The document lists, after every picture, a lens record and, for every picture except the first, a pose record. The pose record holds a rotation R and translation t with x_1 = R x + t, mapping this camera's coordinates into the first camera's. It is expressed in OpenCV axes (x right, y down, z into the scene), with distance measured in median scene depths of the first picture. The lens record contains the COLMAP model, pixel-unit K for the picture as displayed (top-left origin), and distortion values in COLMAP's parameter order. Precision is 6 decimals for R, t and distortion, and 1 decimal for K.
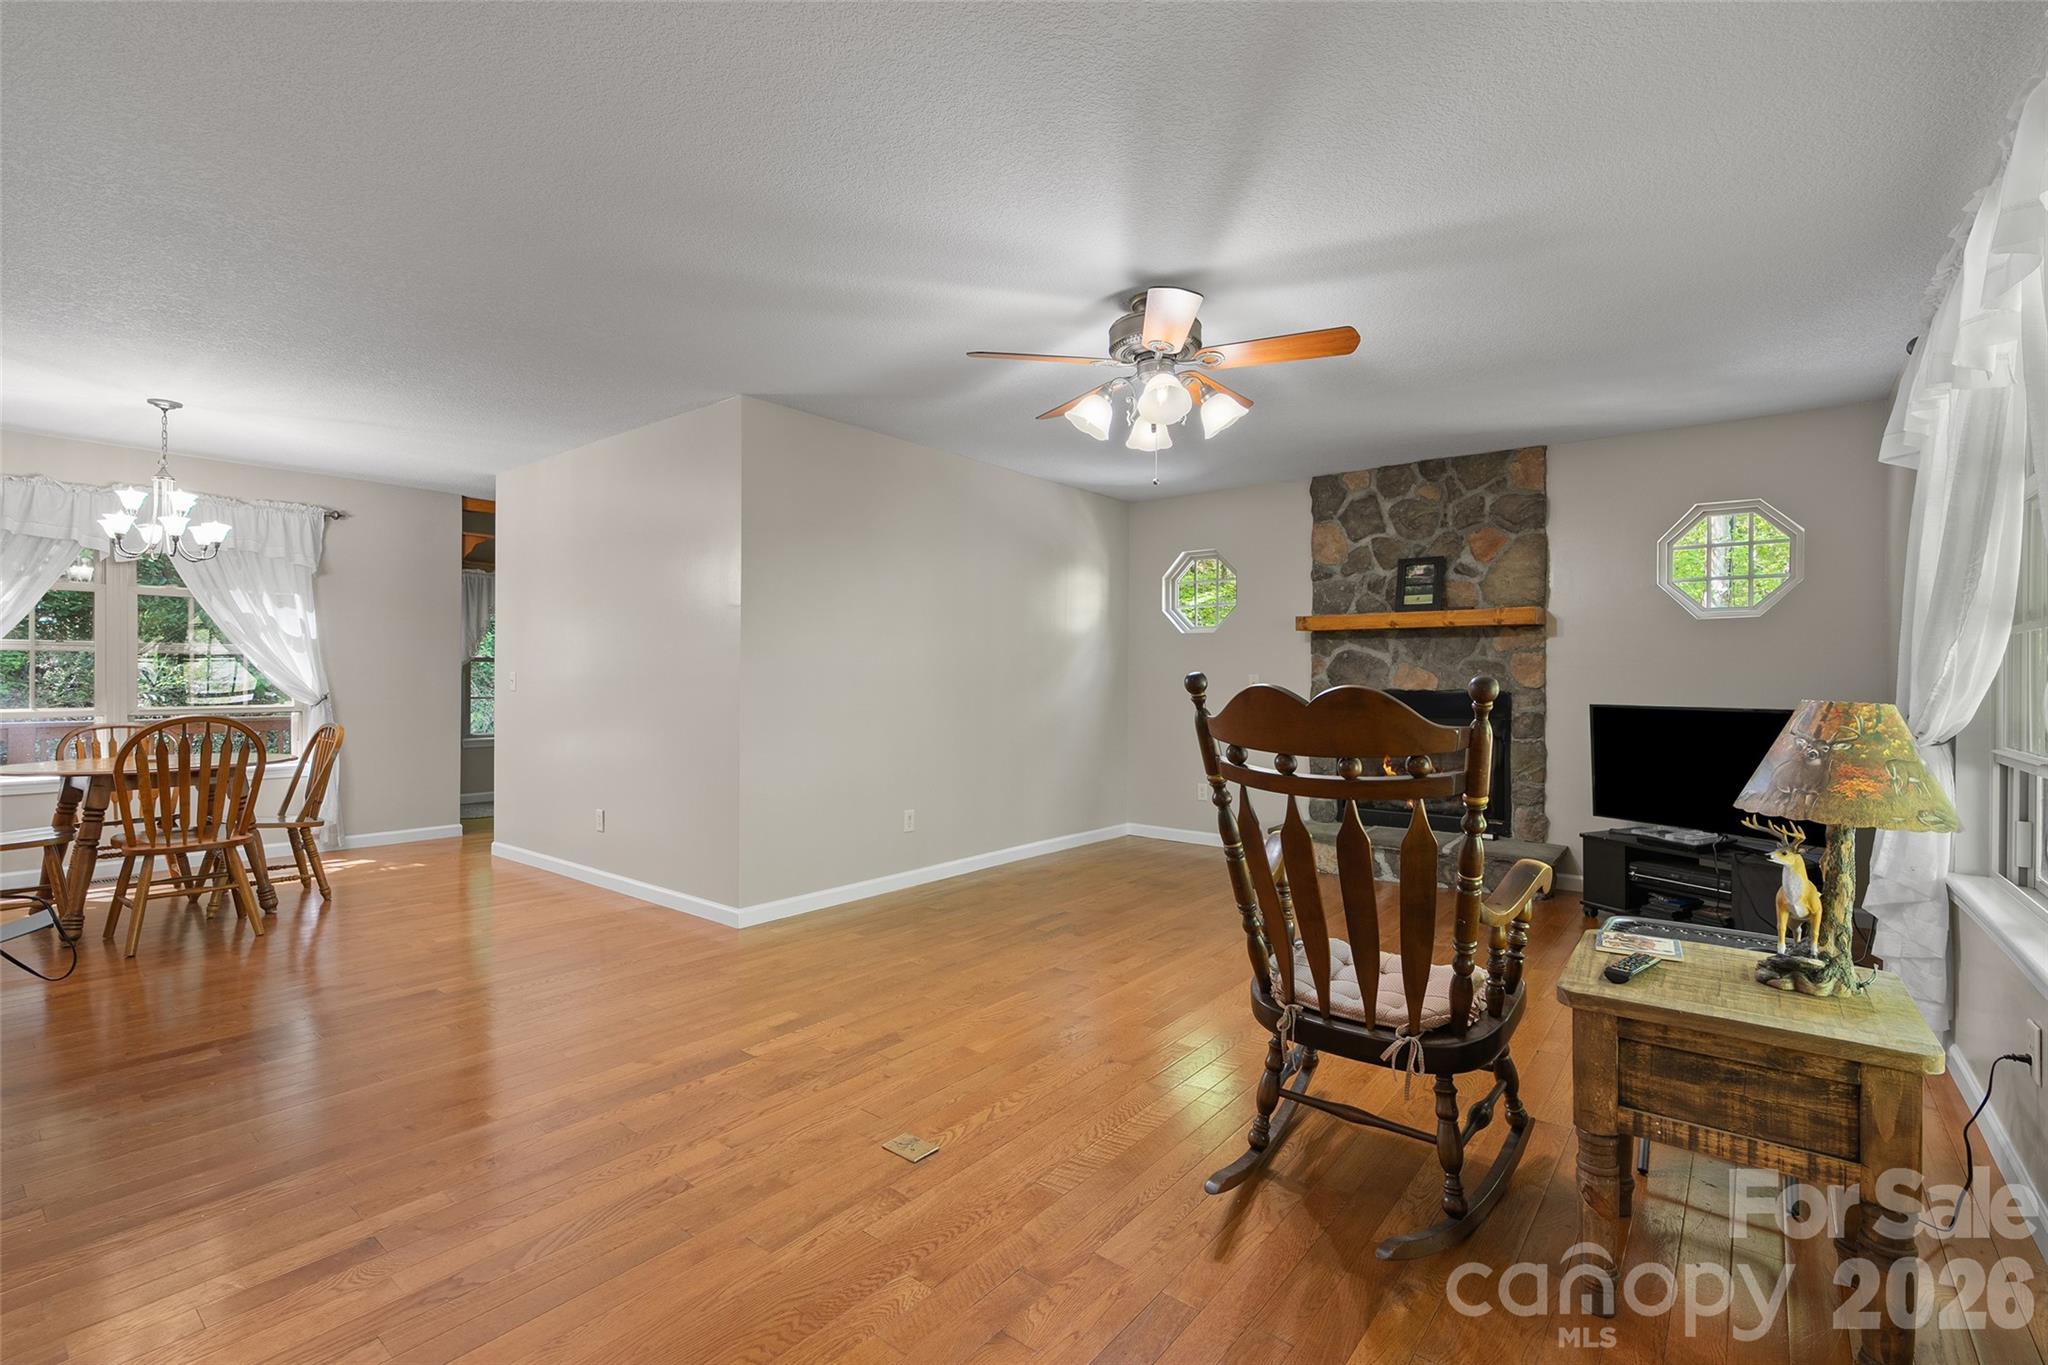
lens RADIAL K [[920.9, 0, 1010.9], [0, 920.9, 674.2], [0, 0, 1]] dist [-0.012026, 0.000644]
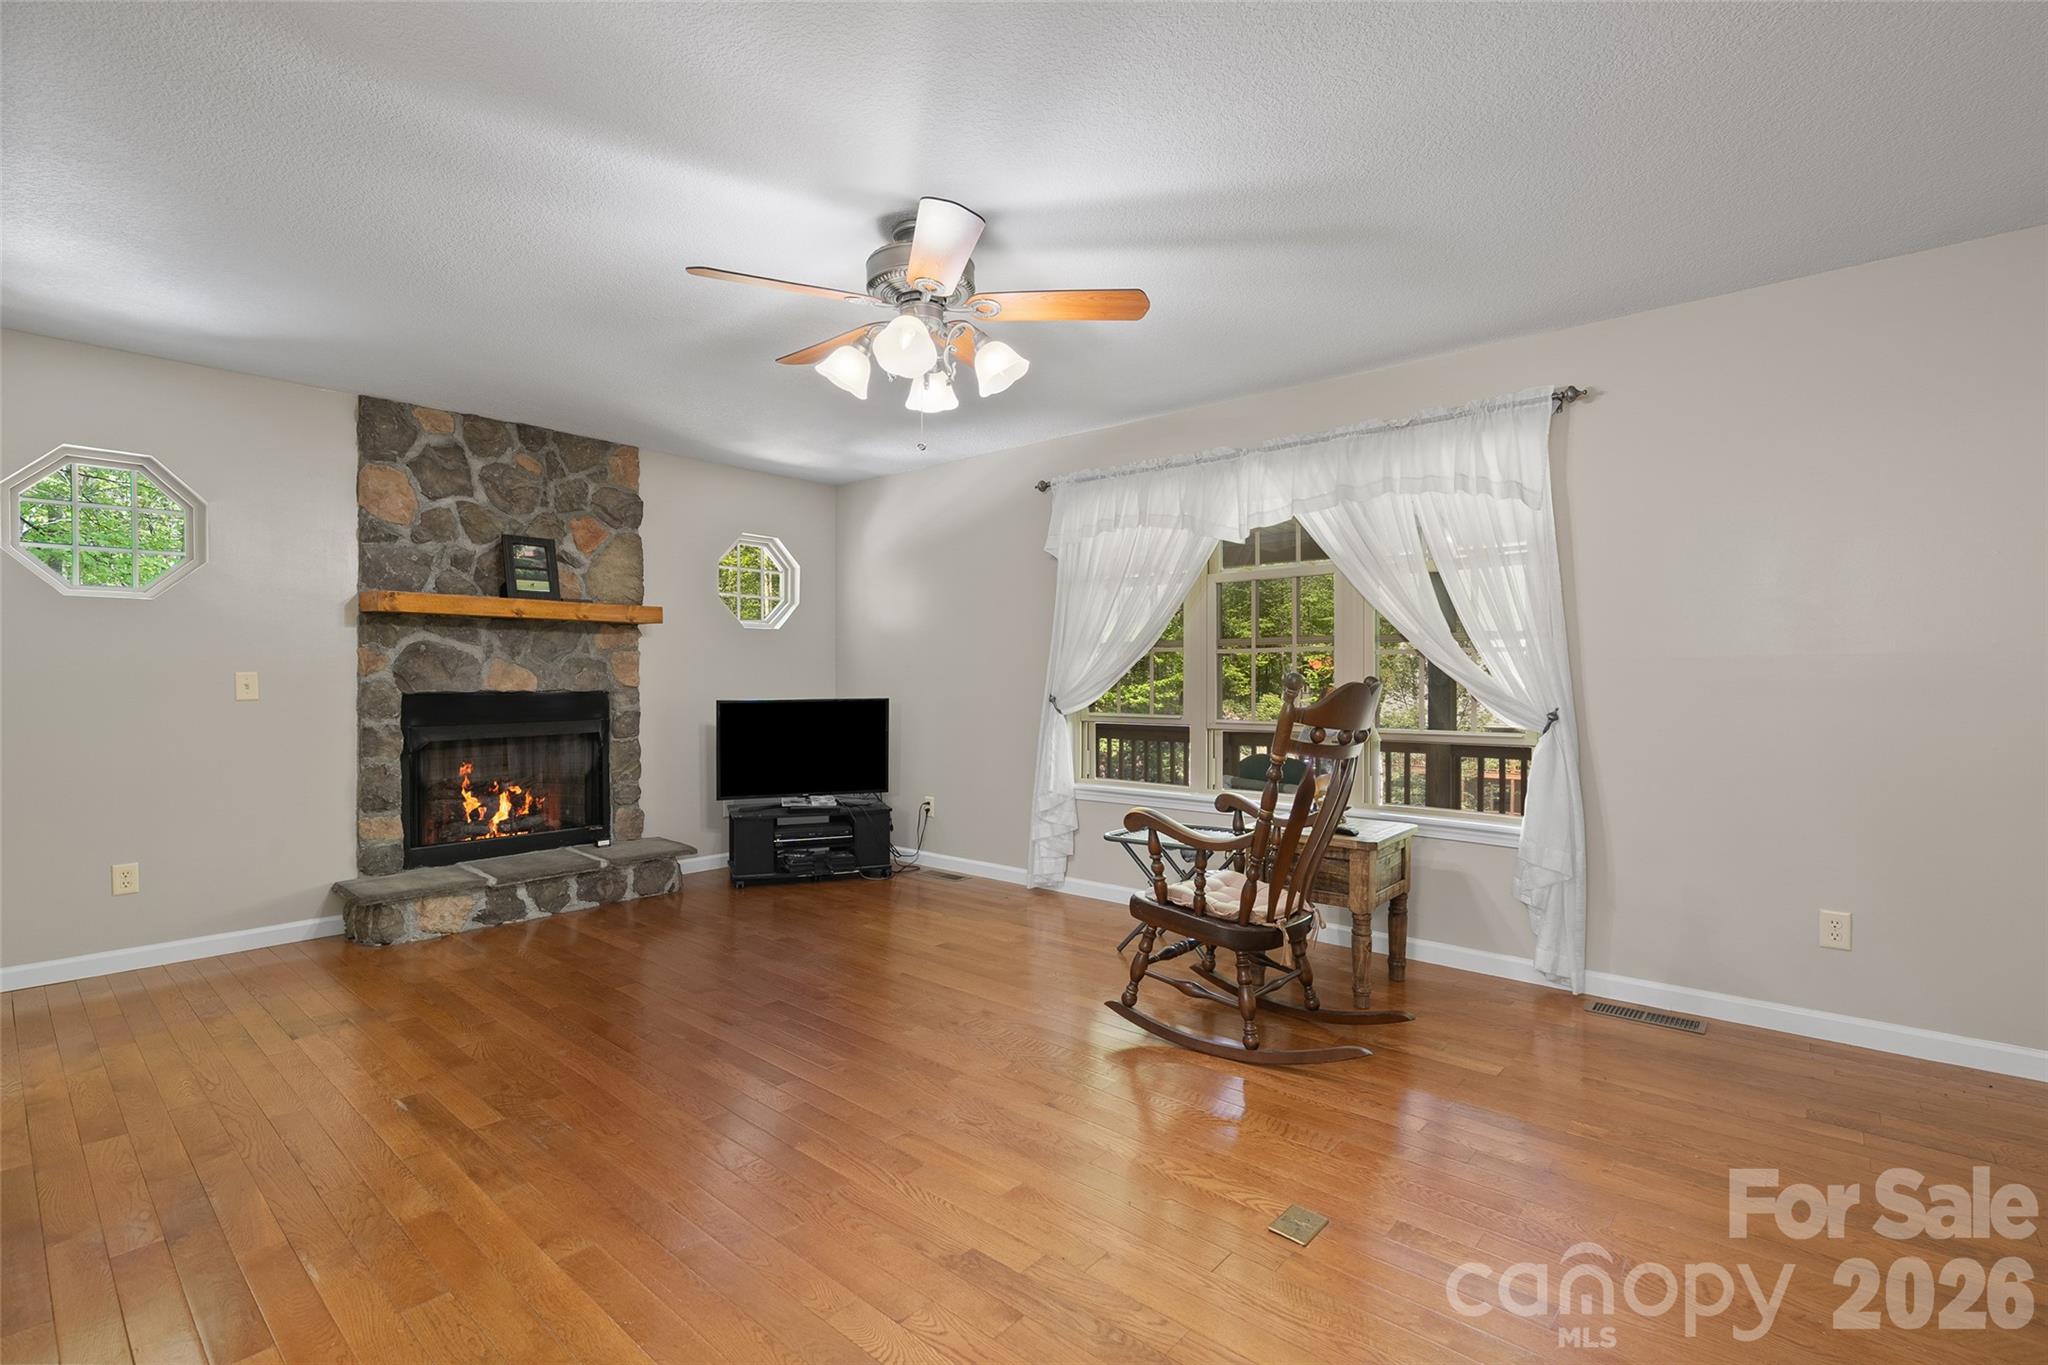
lens RADIAL K [[920.9, 0, 1021.6], [0, 920.9, 684.8], [0, 0, 1]] dist [-0.012026, 0.000644]
pose [[0.038703, -0.009316, 0.999207, -0.397222], [-0.002317, 0.999953, 0.009412, 0.002322], [-0.999248, -0.002680, 0.038680, 0.506769]]
